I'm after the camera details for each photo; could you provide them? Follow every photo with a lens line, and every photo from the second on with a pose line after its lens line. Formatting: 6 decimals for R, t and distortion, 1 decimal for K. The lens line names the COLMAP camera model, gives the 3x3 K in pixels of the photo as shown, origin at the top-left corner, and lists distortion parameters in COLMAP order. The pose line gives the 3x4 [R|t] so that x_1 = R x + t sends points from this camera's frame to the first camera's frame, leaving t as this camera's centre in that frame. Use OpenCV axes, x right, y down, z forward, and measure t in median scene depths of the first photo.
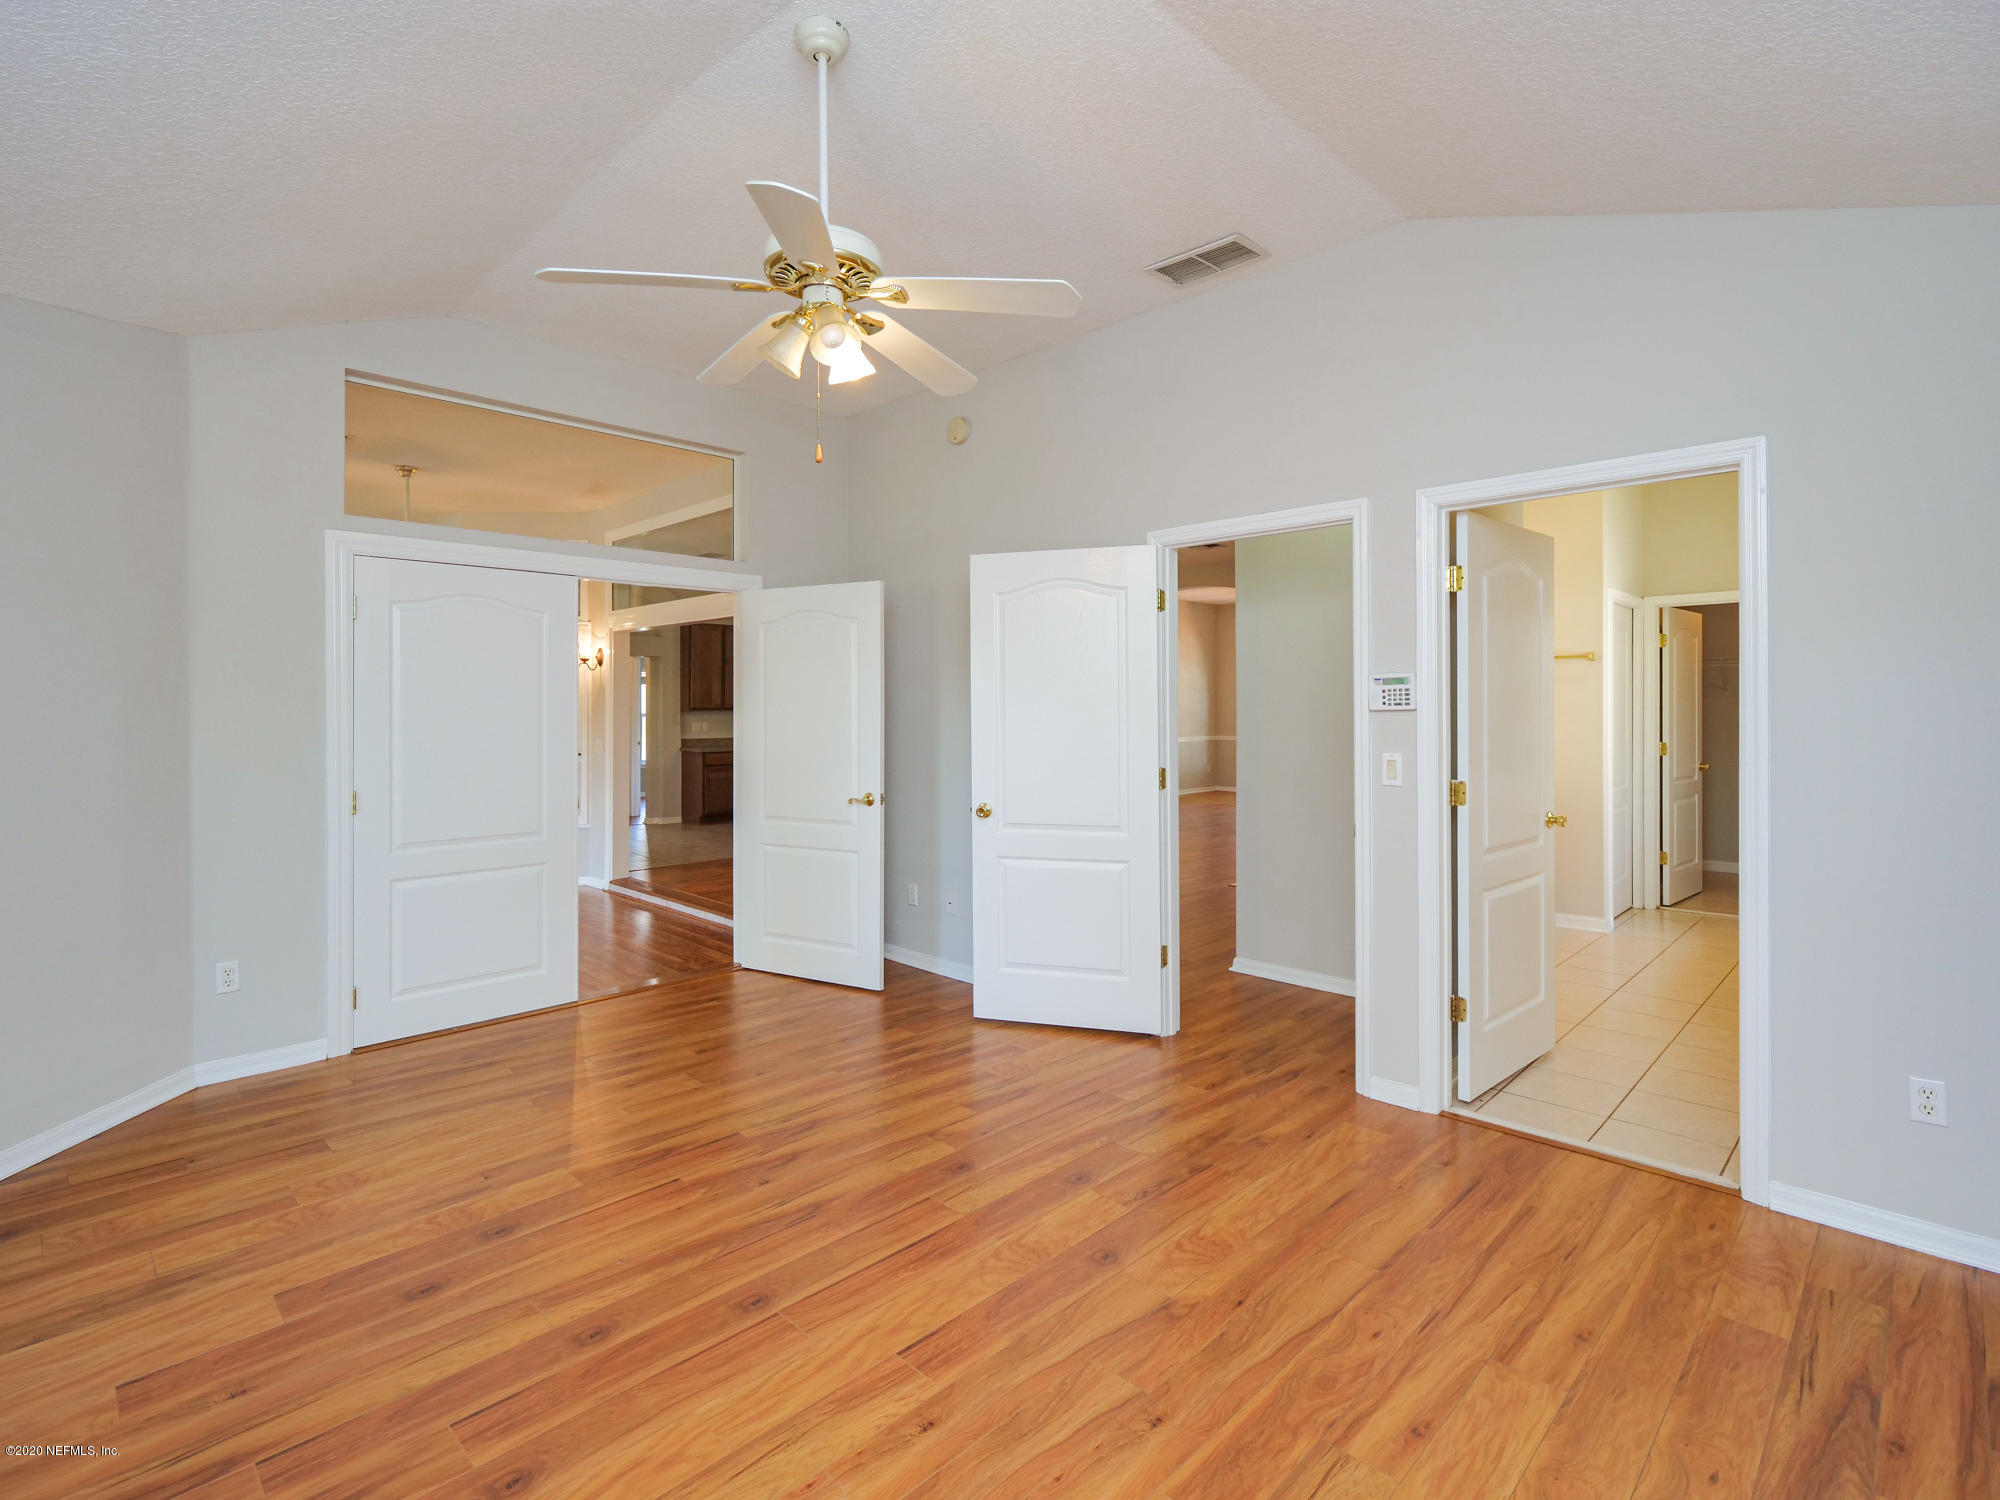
lens RADIAL K [[962.3, 0, 996.7], [0, 962.3, 727.4], [0, 0, 1]] dist [-0.021965, 0.000849]
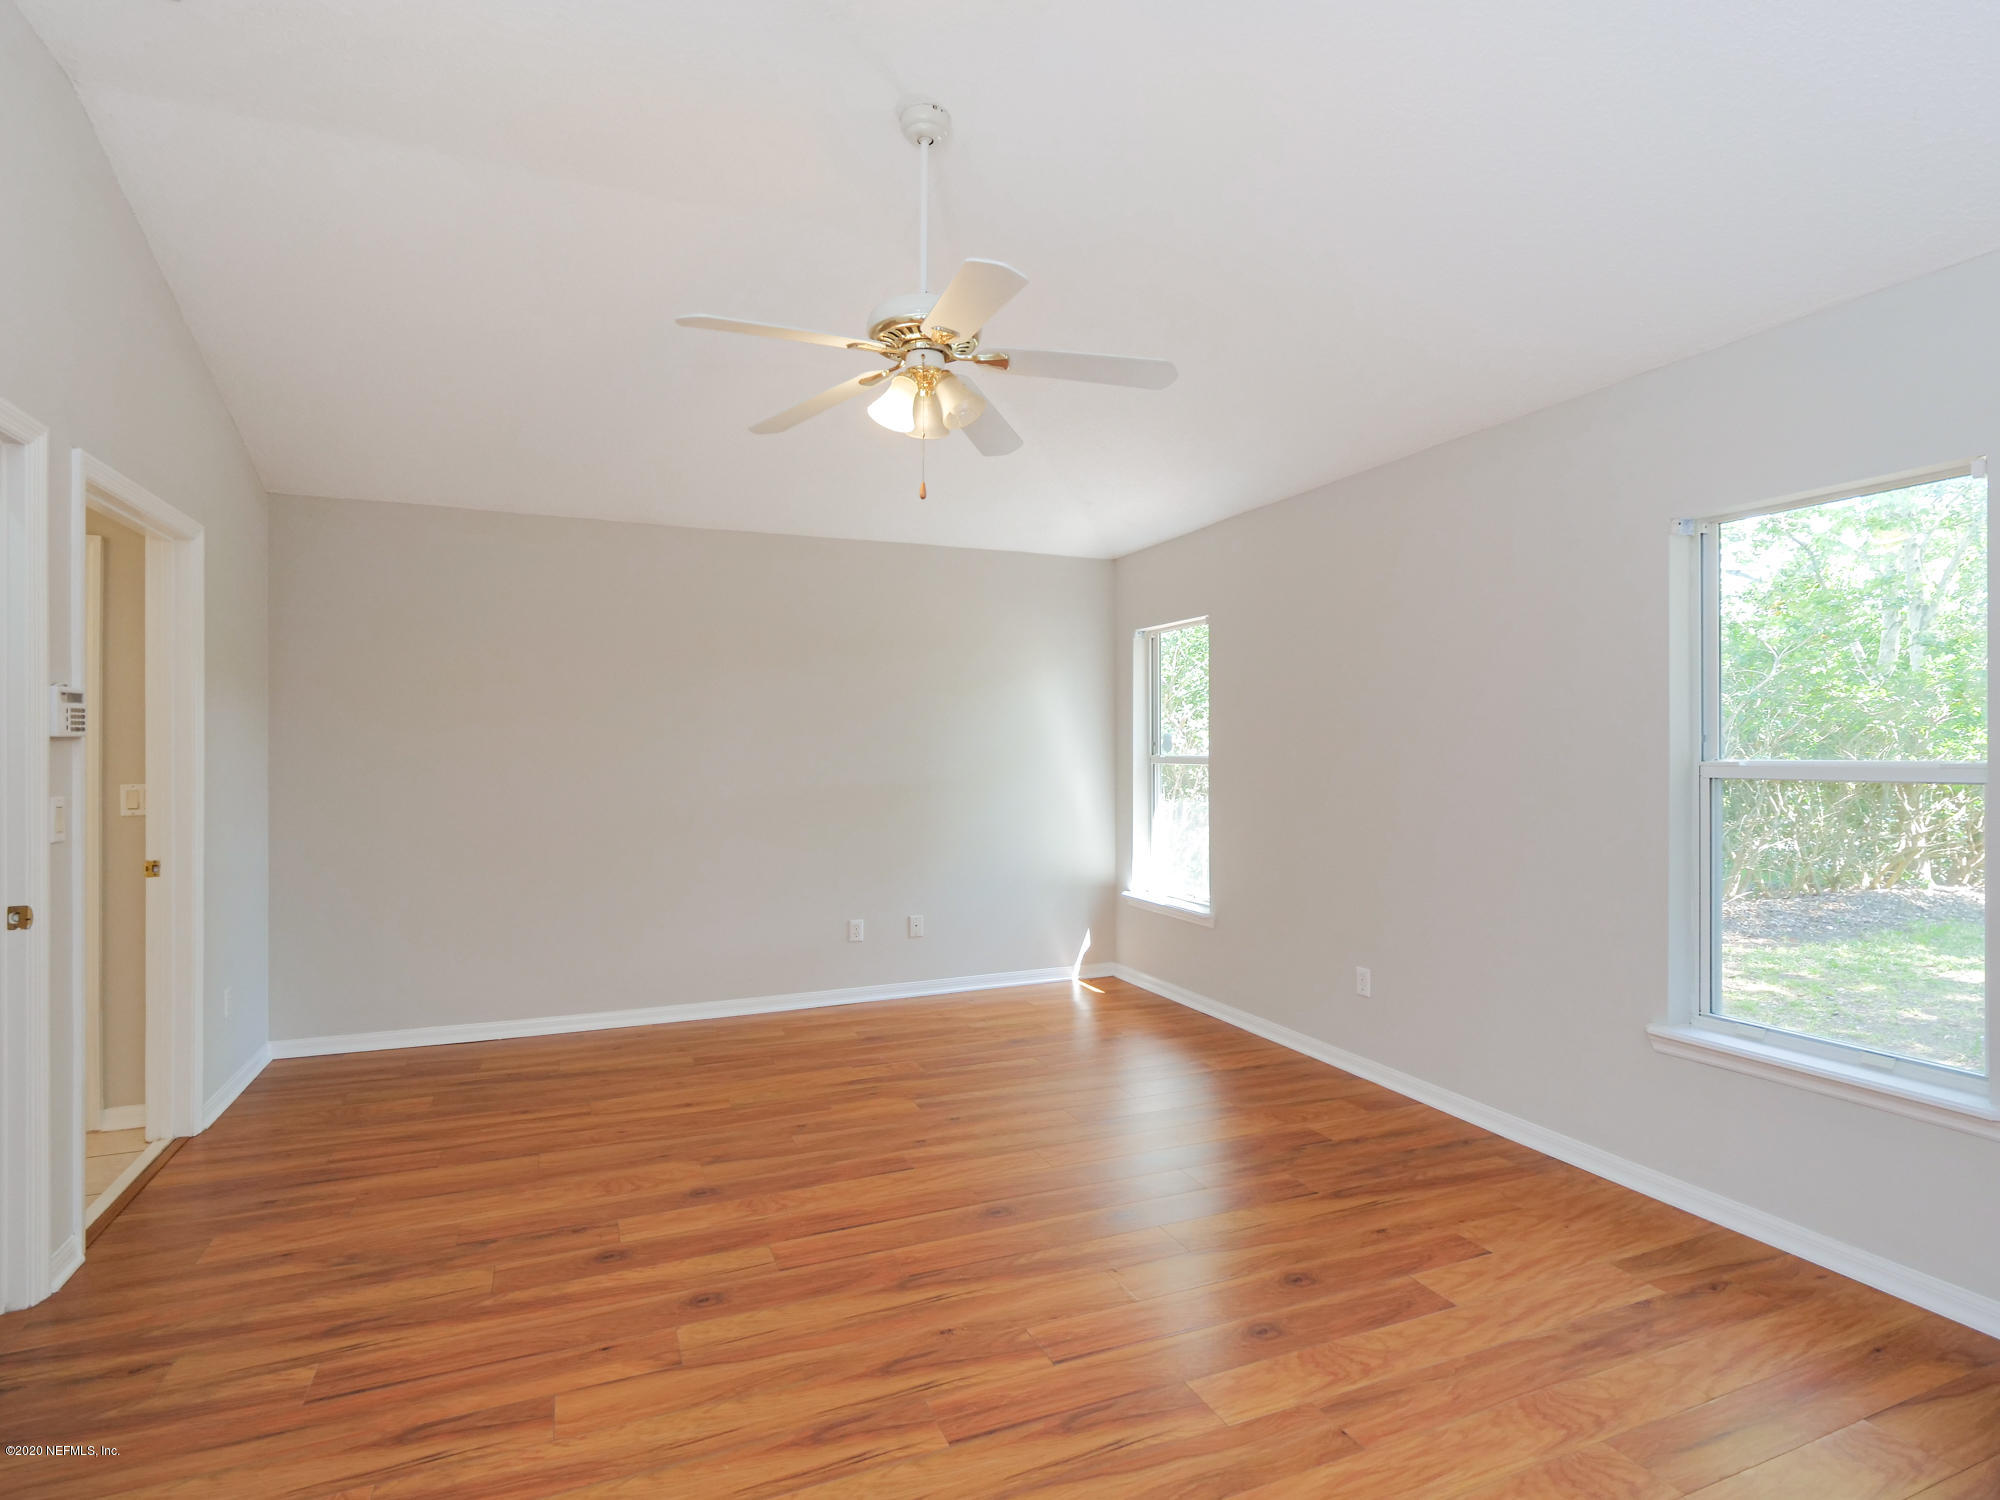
lens RADIAL K [[962.3, 0, 996.7], [0, 962.3, 727.4], [0, 0, 1]] dist [-0.021965, 0.000849]
pose [[-0.921627, 0.007227, 0.388010, -0.592281], [0.006322, 0.999974, -0.003609, 0.005860], [-0.388026, -0.000873, -0.921648, 1.729462]]
